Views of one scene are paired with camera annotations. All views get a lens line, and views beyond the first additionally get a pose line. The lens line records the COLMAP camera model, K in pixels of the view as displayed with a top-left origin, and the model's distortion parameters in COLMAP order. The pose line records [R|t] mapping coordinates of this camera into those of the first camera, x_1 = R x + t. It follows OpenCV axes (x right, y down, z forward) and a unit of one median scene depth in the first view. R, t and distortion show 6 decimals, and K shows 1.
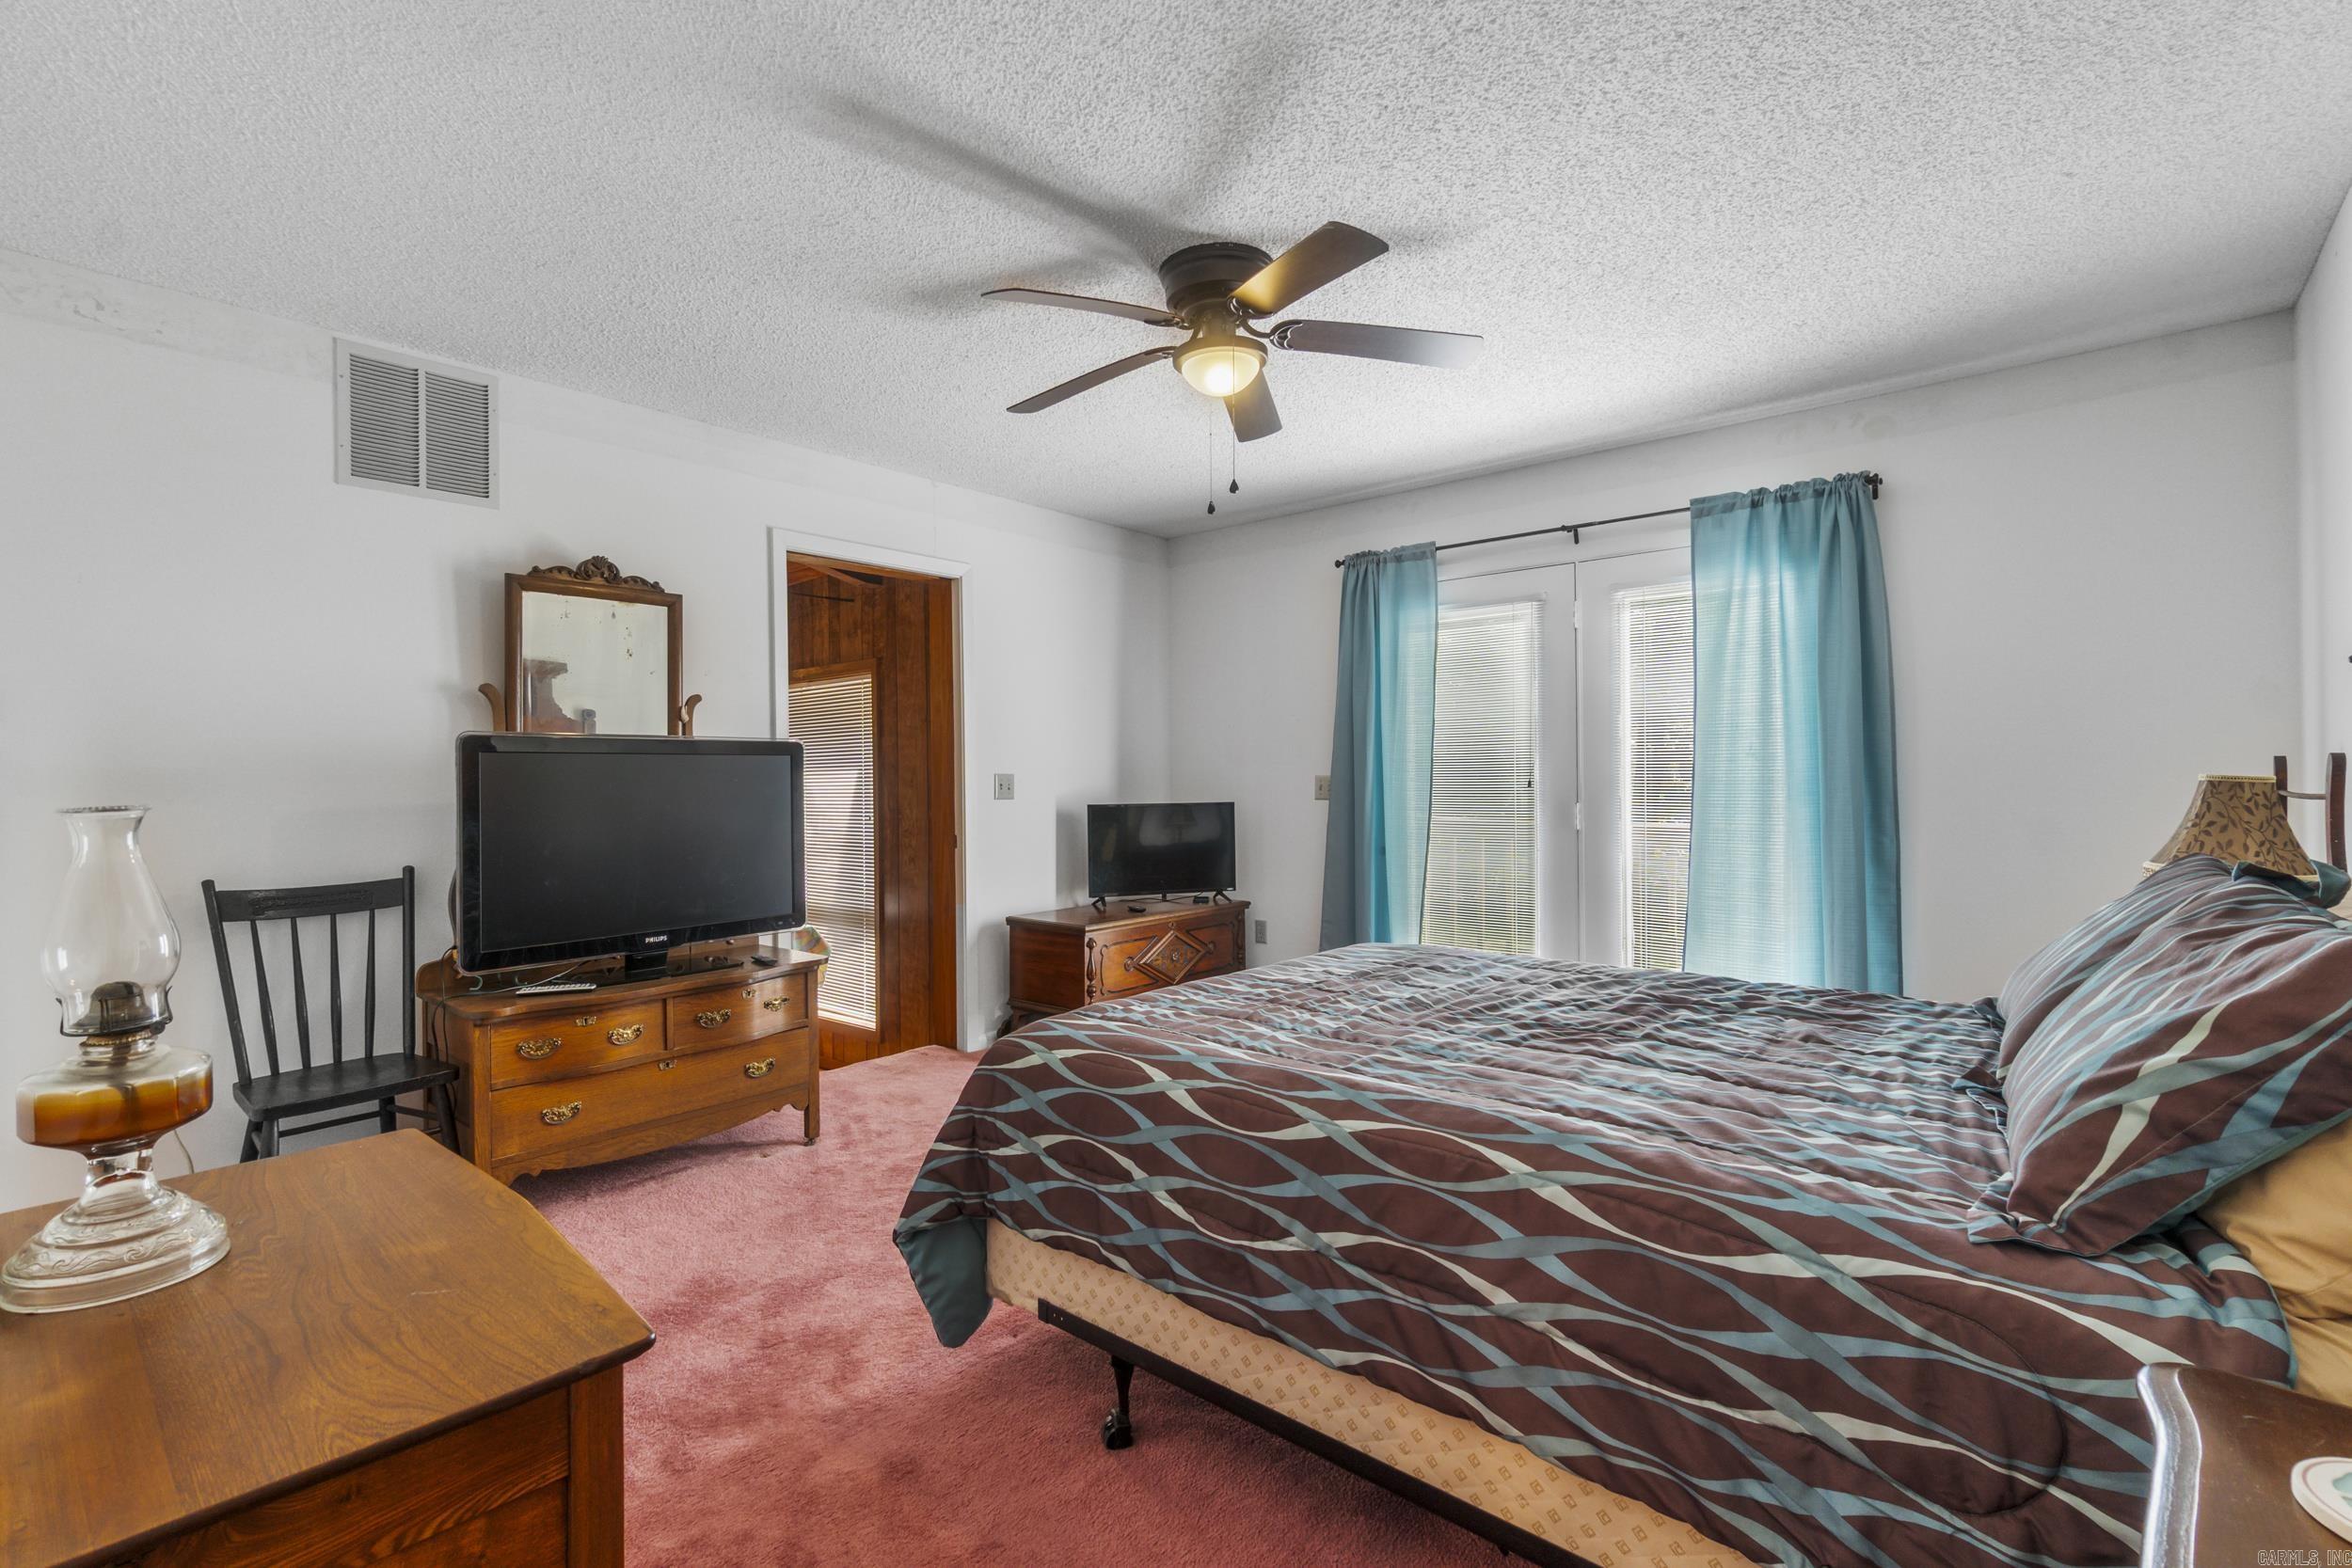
lens RADIAL K [[1174.8, 0, 1170.6], [0, 1174.8, 775.1], [0, 0, 1]] dist [0.001590, -0.000023]
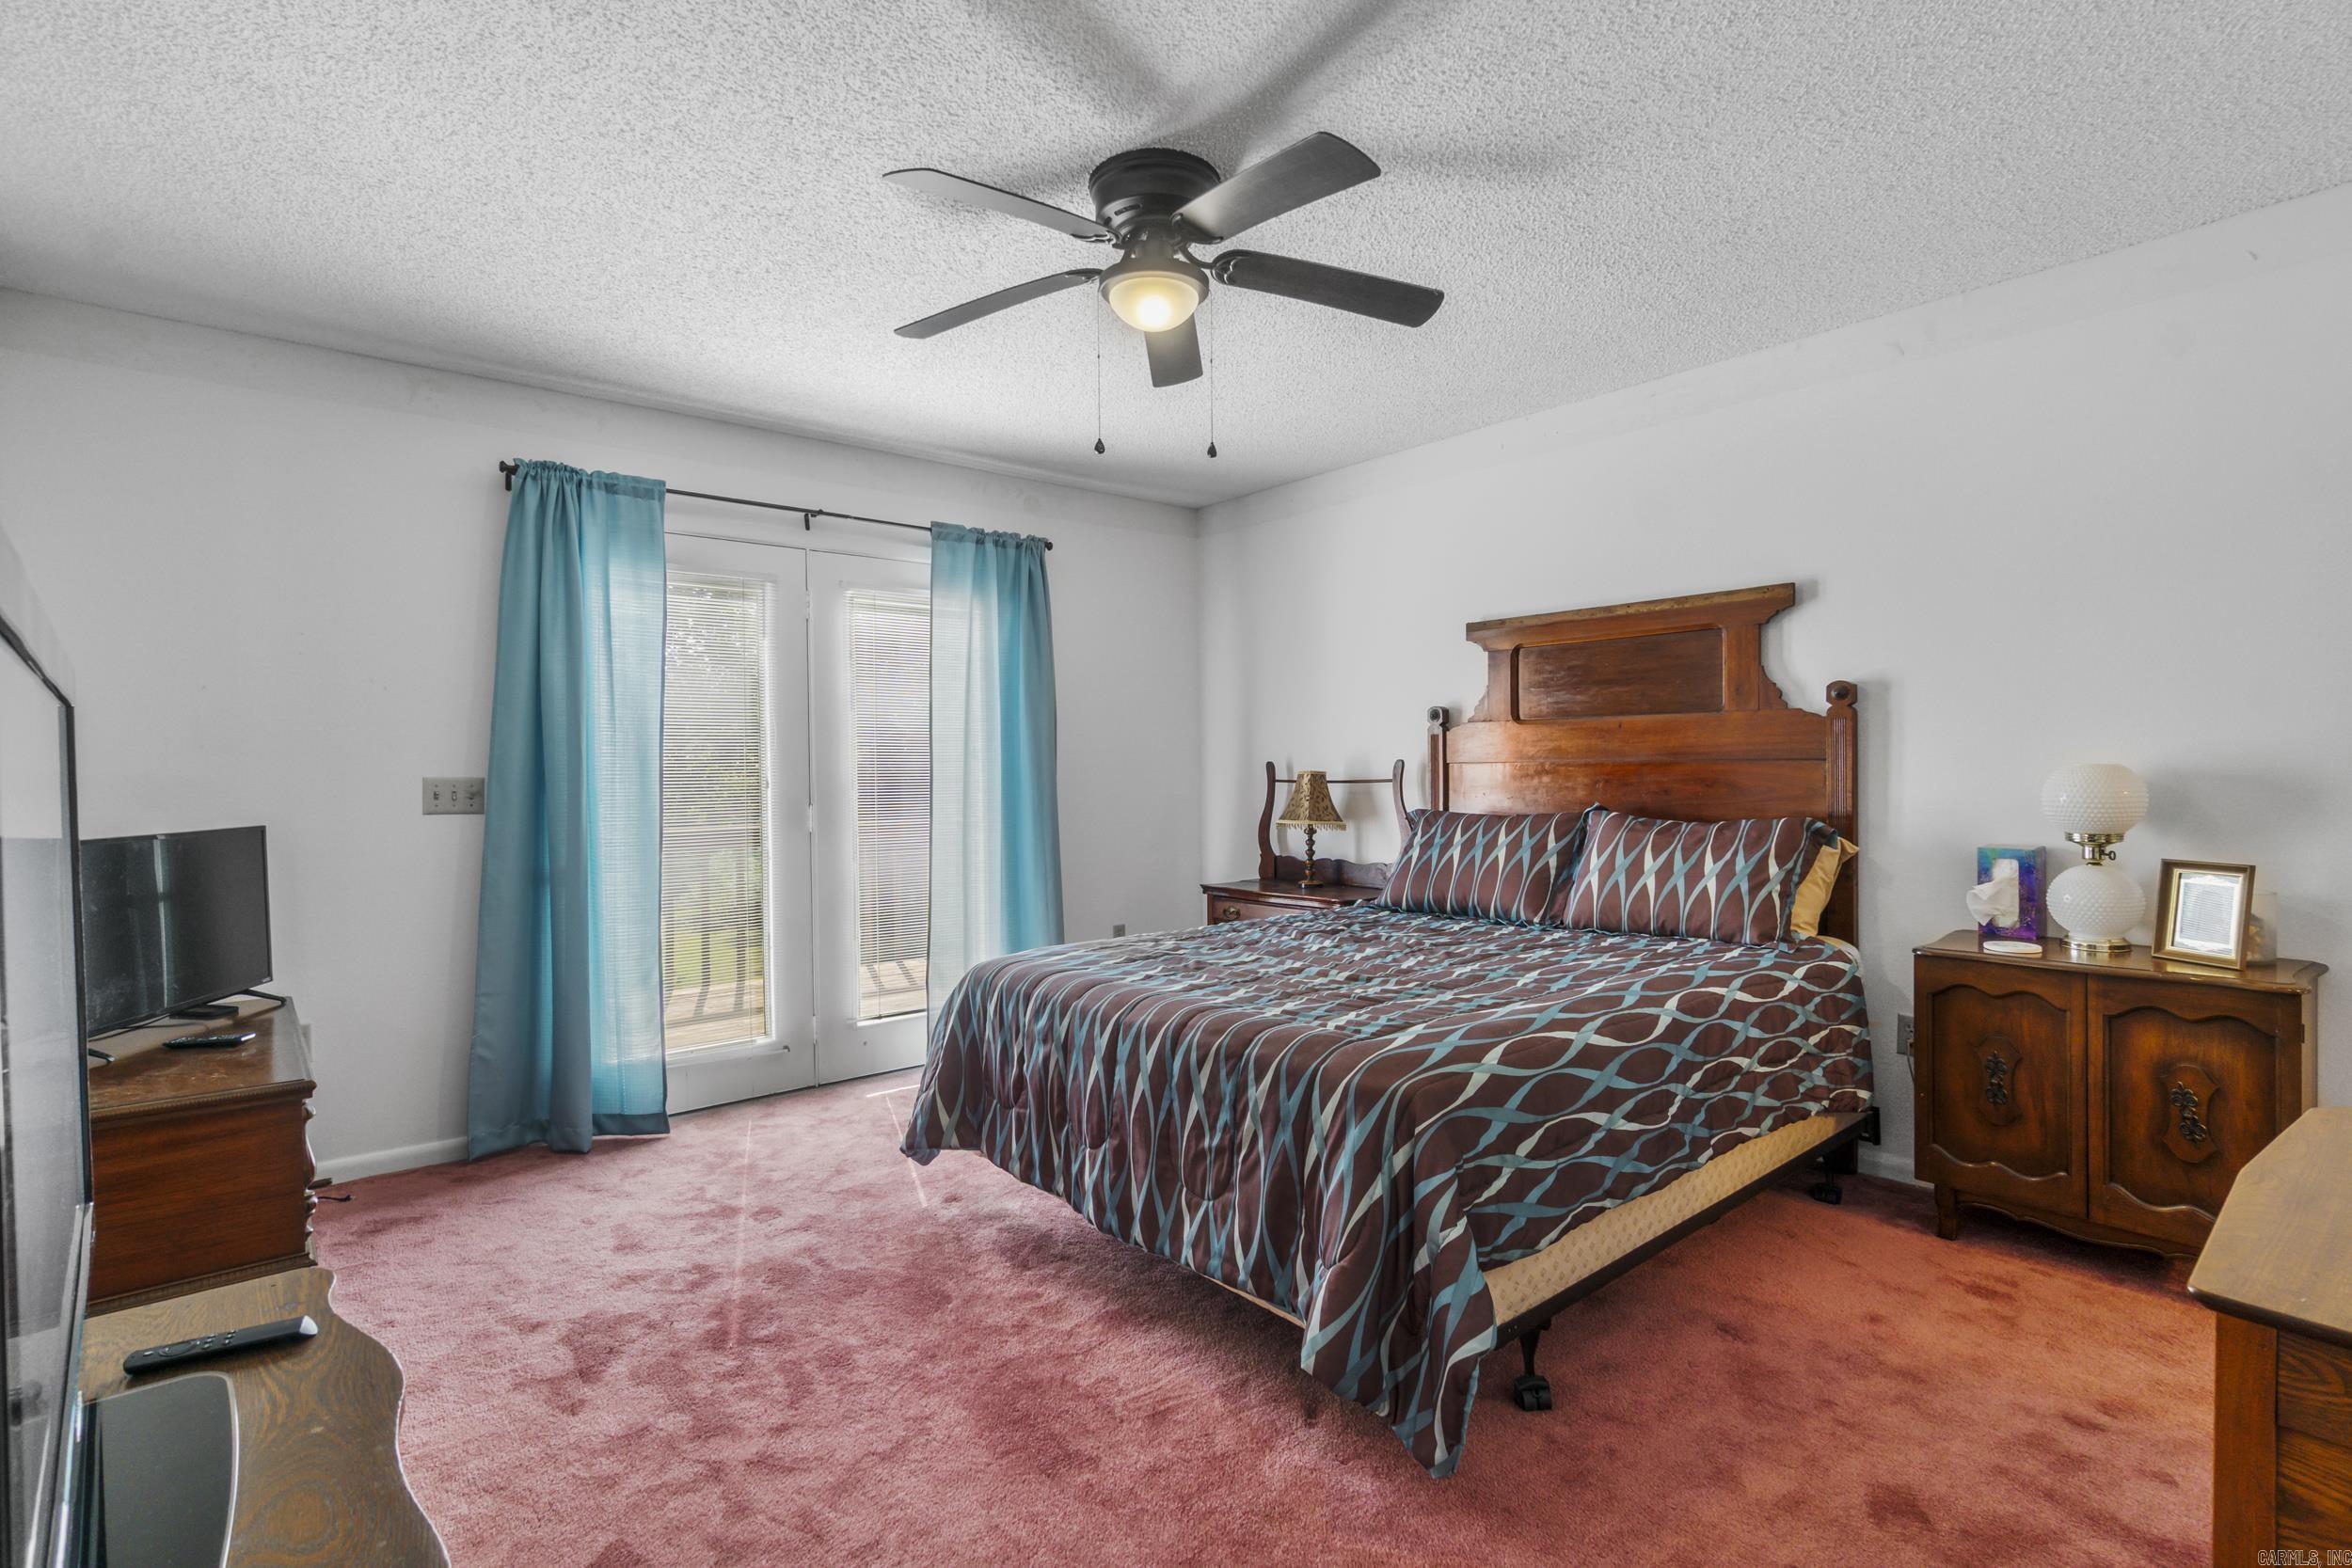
lens RADIAL K [[1160.4, 0, 1170.8], [0, 1160.4, 784.7], [0, 0, 1]] dist [0.000192, 0.001358]
pose [[0.083805, -0.007456, 0.996454, -0.624360], [0.009372, 0.999934, 0.006693, 0.004722], [-0.996438, 0.008778, 0.083870, 0.704943]]
